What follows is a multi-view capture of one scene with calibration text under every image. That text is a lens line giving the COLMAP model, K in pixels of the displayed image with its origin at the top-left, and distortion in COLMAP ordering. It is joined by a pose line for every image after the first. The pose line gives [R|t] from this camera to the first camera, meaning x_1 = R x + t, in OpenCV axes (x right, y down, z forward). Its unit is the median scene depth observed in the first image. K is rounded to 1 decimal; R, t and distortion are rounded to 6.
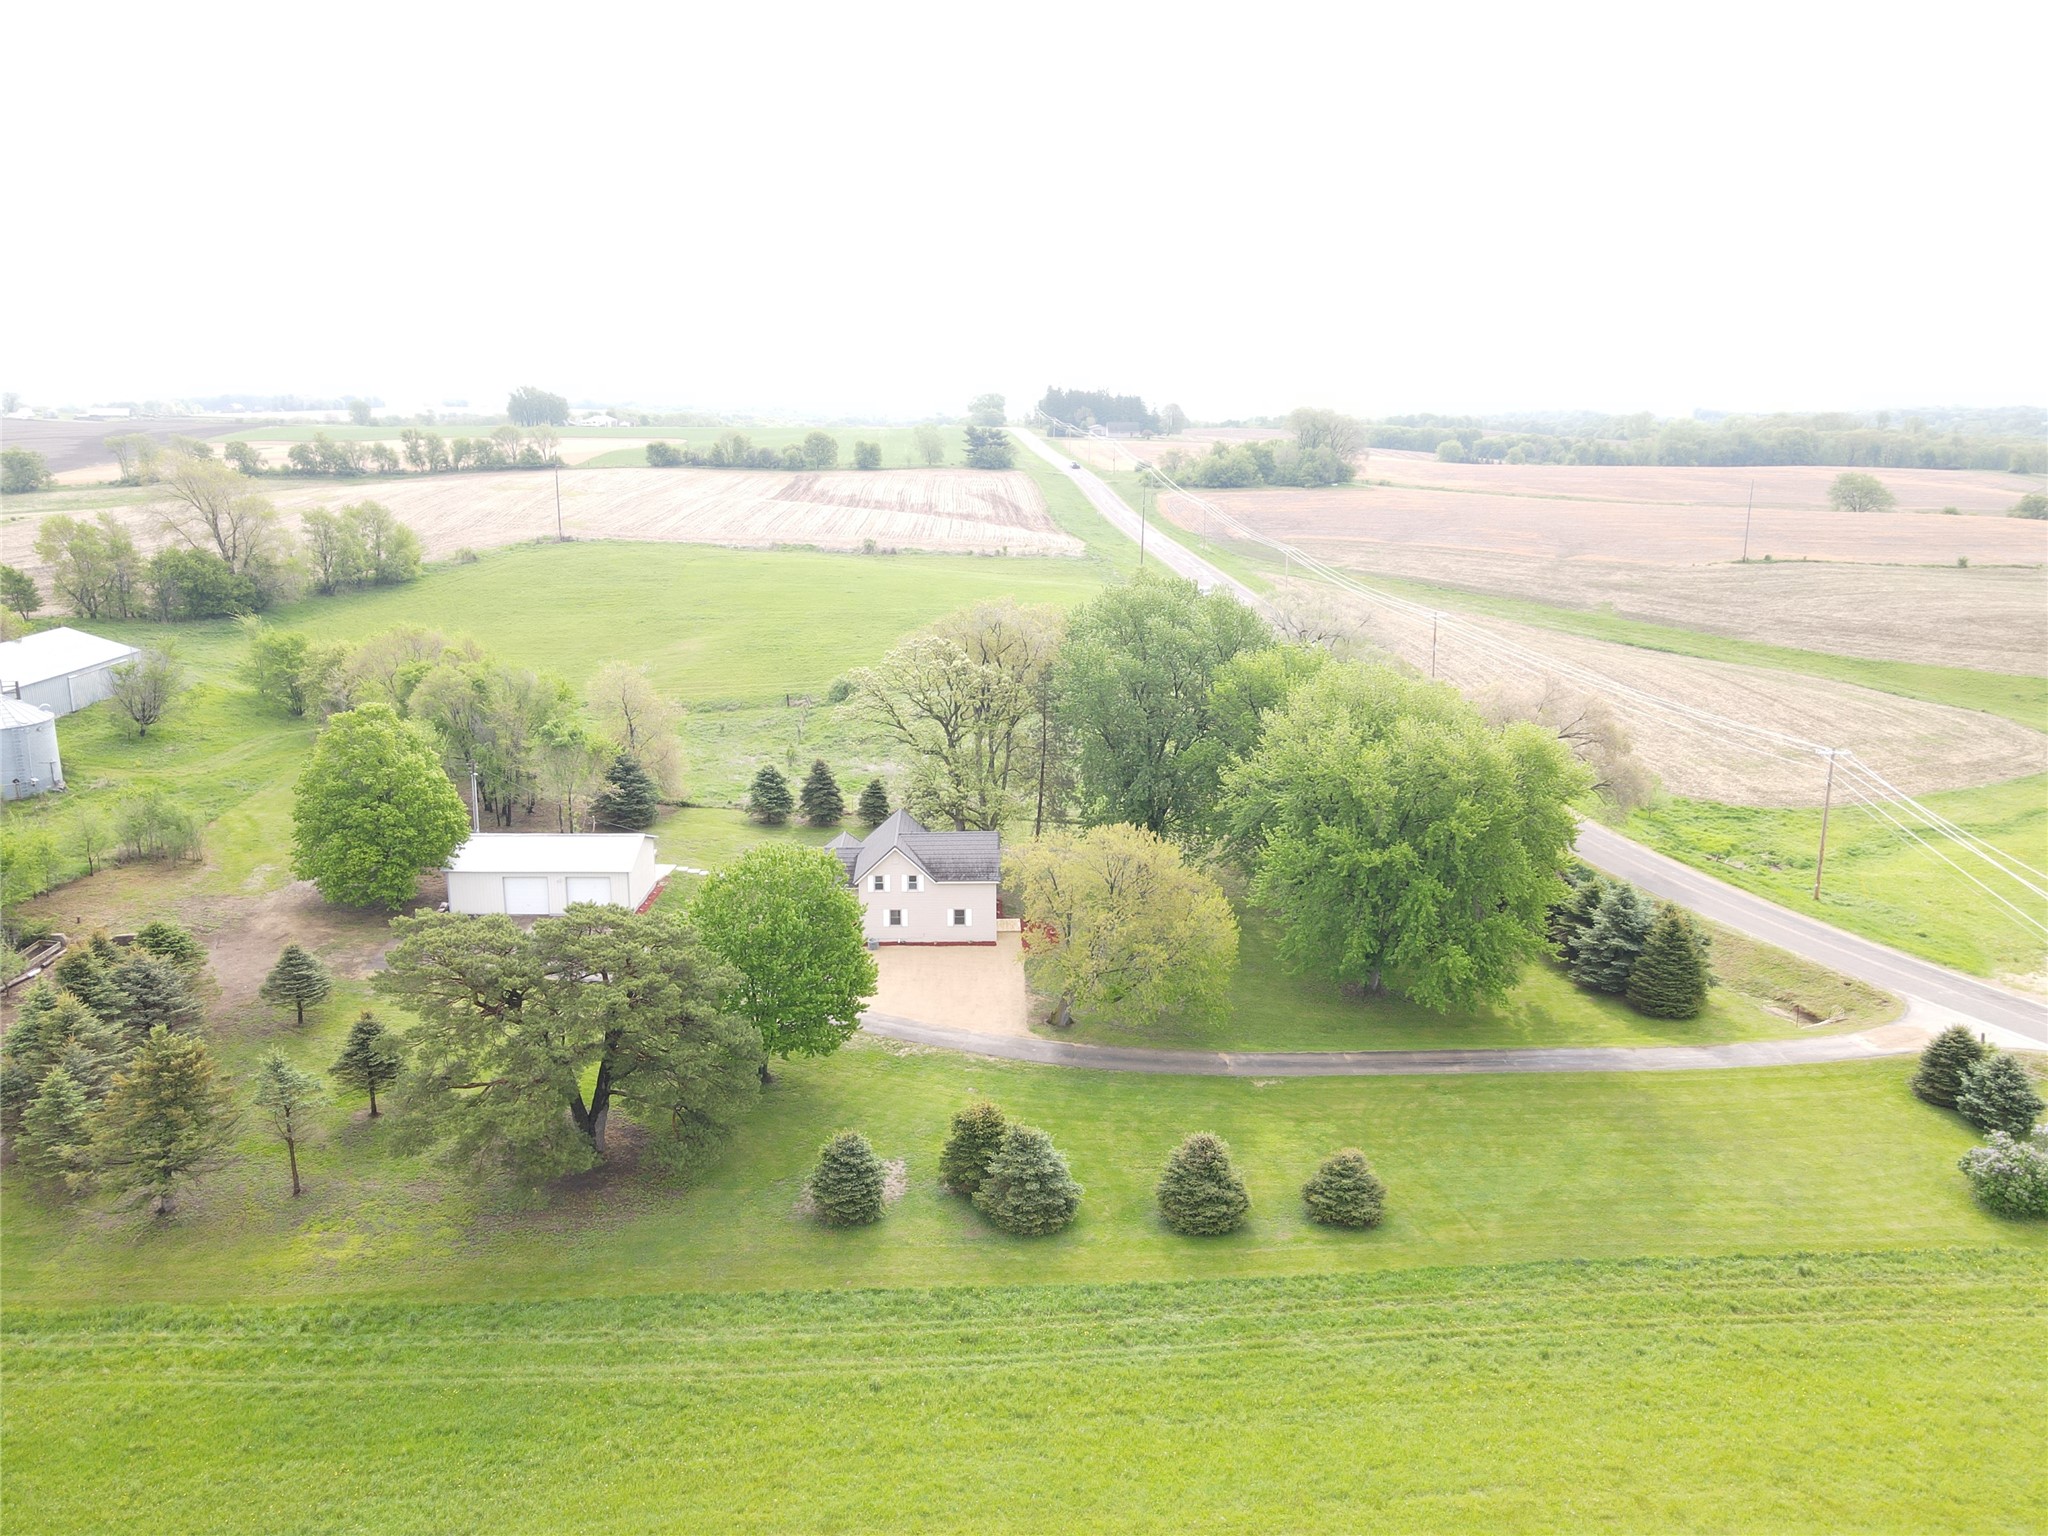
lens RADIAL K [[1613.4, 0, 1024.0], [0, 1613.4, 768.0], [0, 0, 1]] dist [-0.009204, 0.071303]
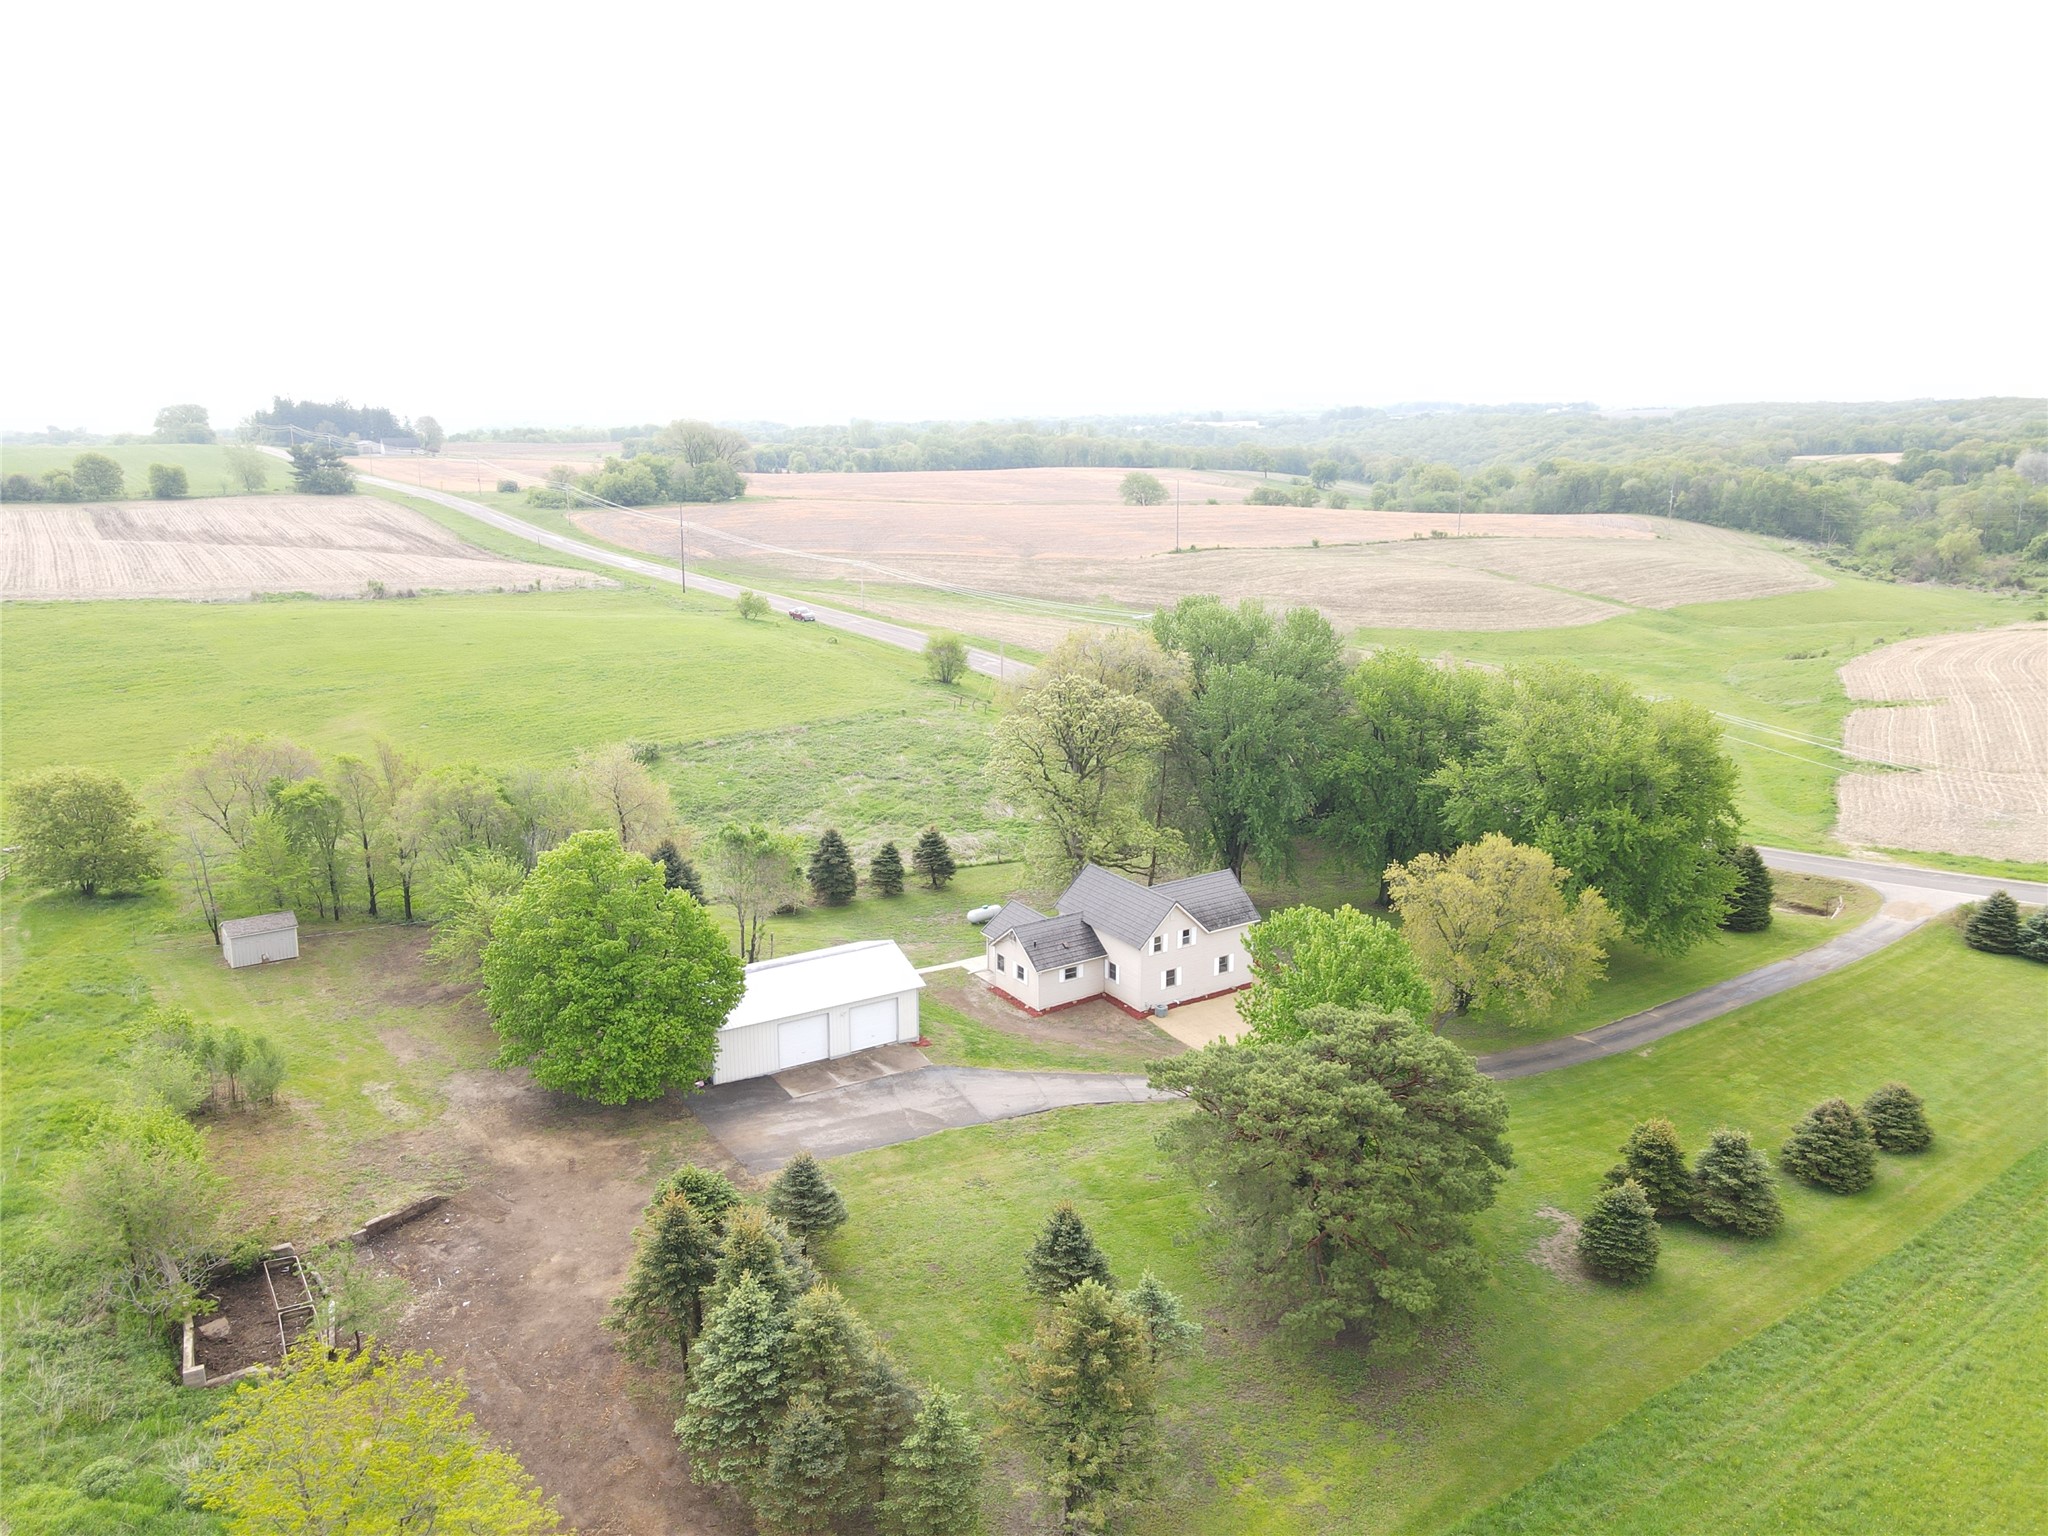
lens RADIAL K [[1567.4, 0, 1049.0], [0, 1567.4, 830.2], [0, 0, 1]] dist [-0.008342, 0.065890]
pose [[0.839123, -0.147867, 0.523458, -0.249728], [0.128260, 0.988993, 0.073766, -0.027870], [-0.528604, 0.005240, 0.848852, 0.113504]]
